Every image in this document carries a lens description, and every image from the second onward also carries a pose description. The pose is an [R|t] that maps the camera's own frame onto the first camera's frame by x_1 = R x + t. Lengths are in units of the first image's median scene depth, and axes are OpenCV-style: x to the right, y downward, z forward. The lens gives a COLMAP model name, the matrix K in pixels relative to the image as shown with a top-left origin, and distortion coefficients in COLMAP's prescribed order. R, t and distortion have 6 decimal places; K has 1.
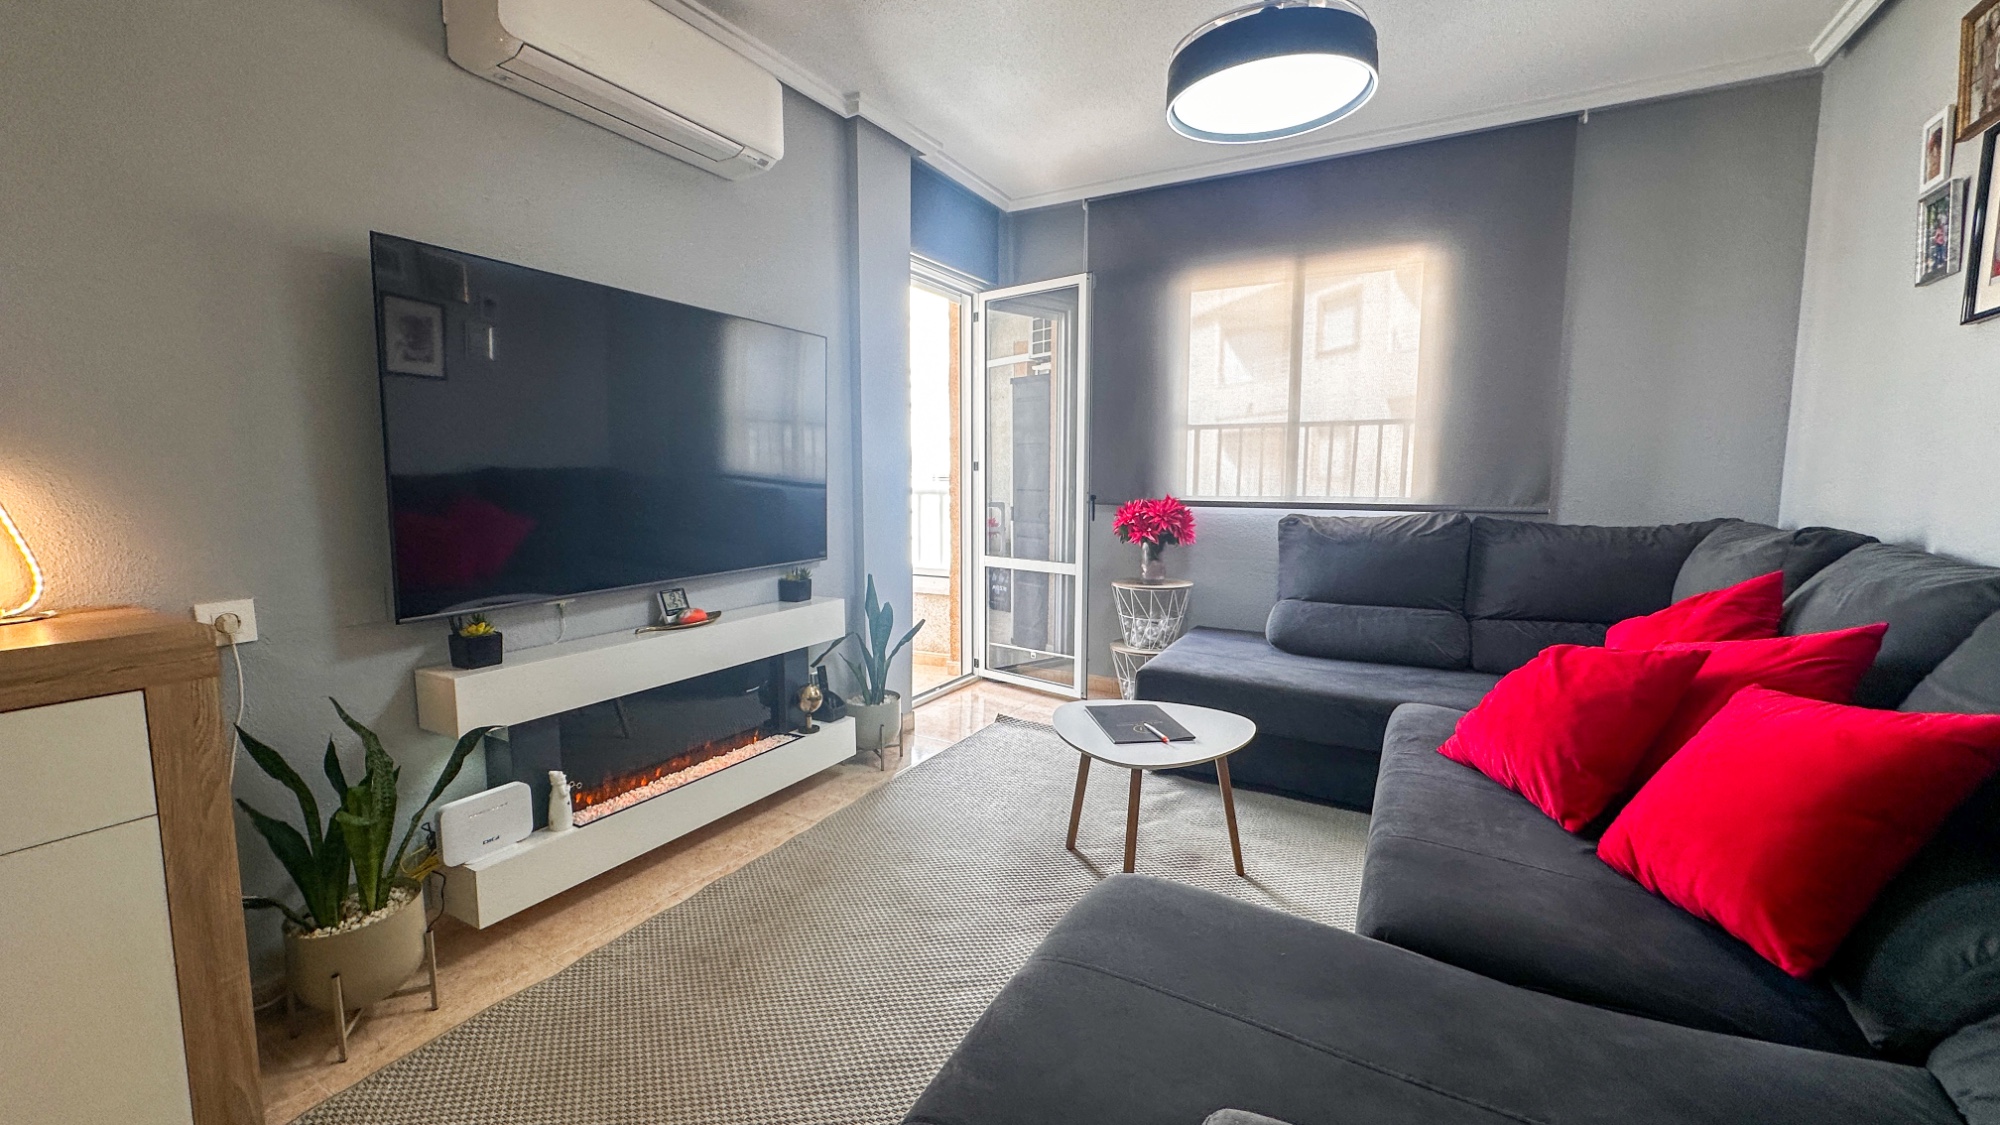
lens RADIAL K [[845.6, 0, 997.3], [0, 845.6, 563.6], [0, 0, 1]] dist [-0.000901, -0.000717]
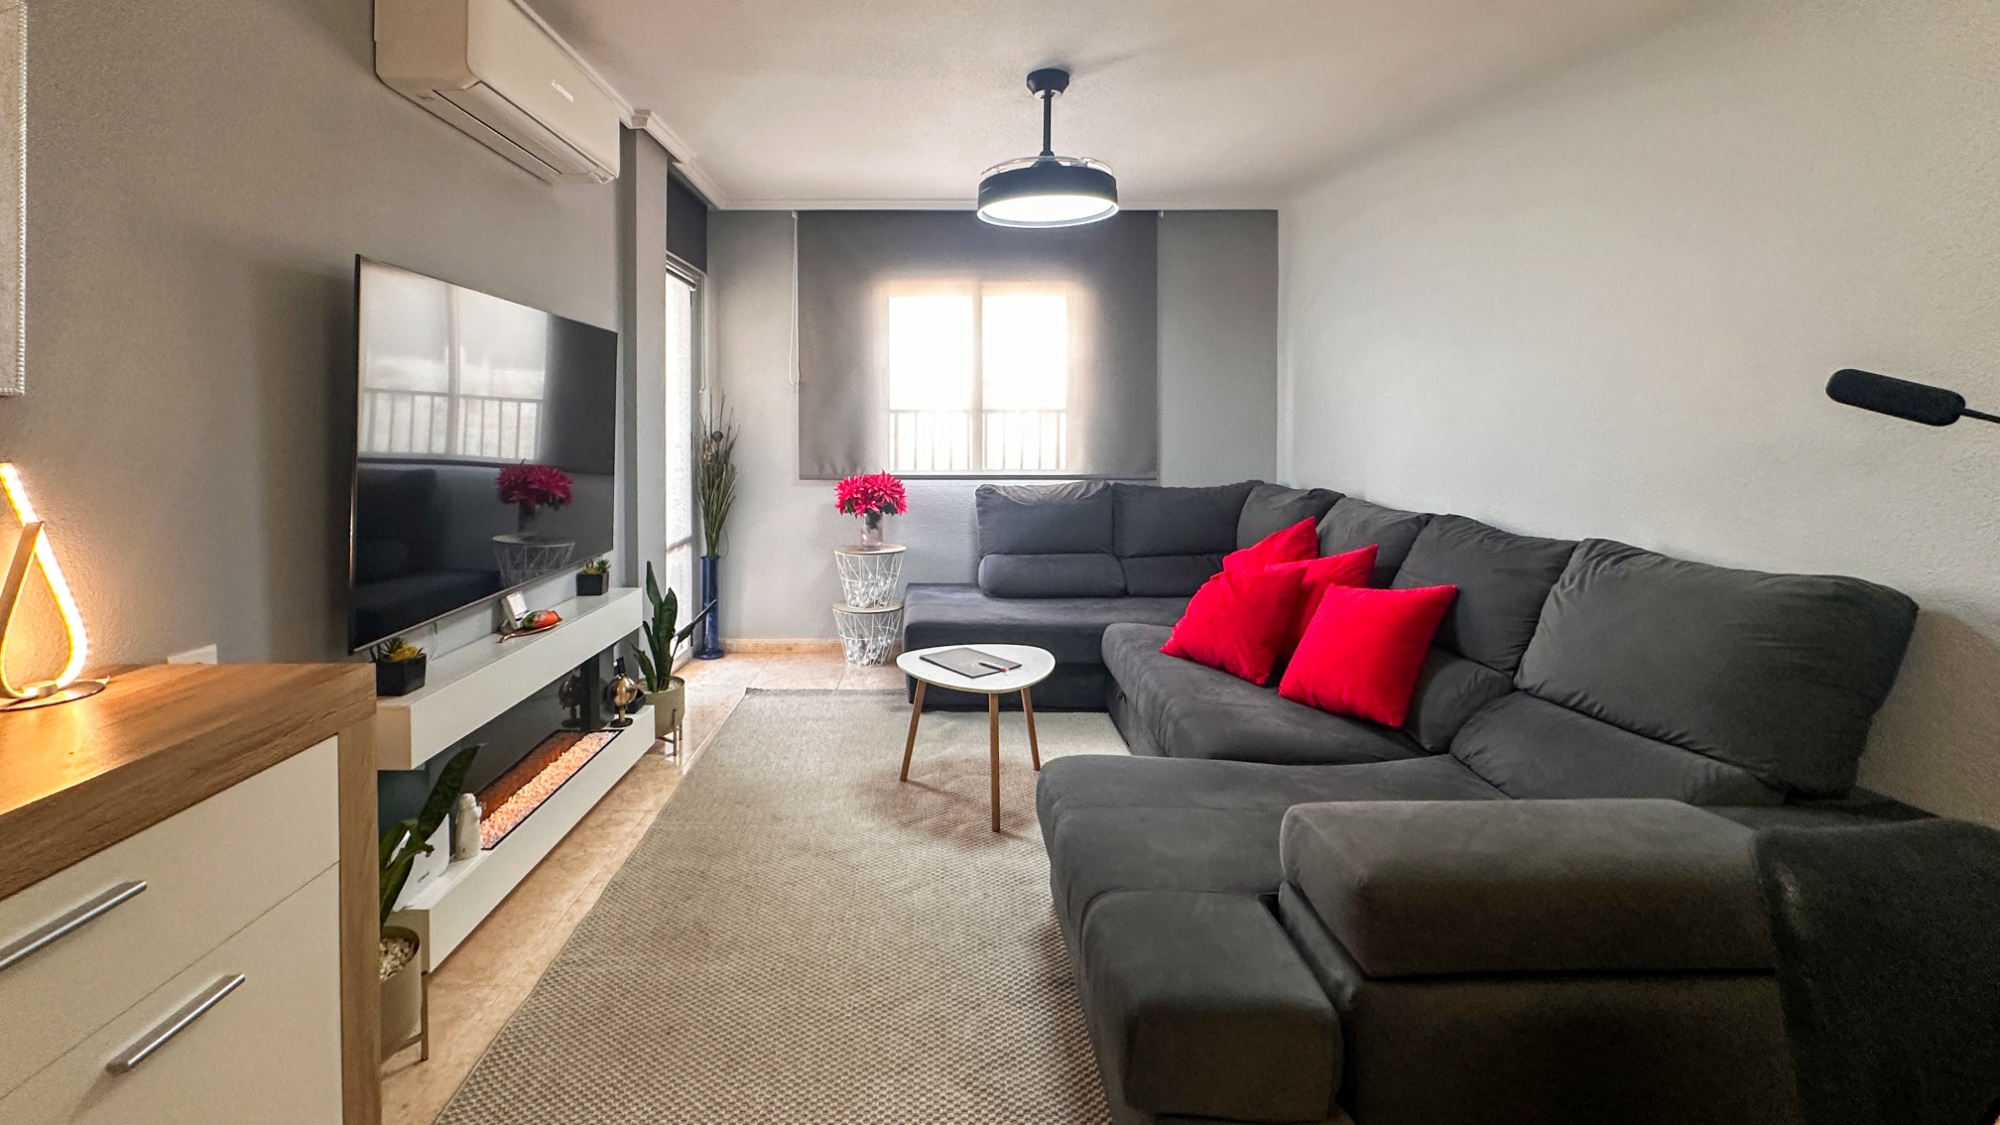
lens RADIAL K [[845.6, 0, 1017.6], [0, 845.6, 444.9], [0, 0, 1]] dist [-0.000901, -0.000717]
pose [[0.858502, -0.010494, 0.512703, -0.290234], [0.055898, 0.995748, -0.073218, -0.027549], [-0.509755, 0.091517, 0.855438, -0.108726]]
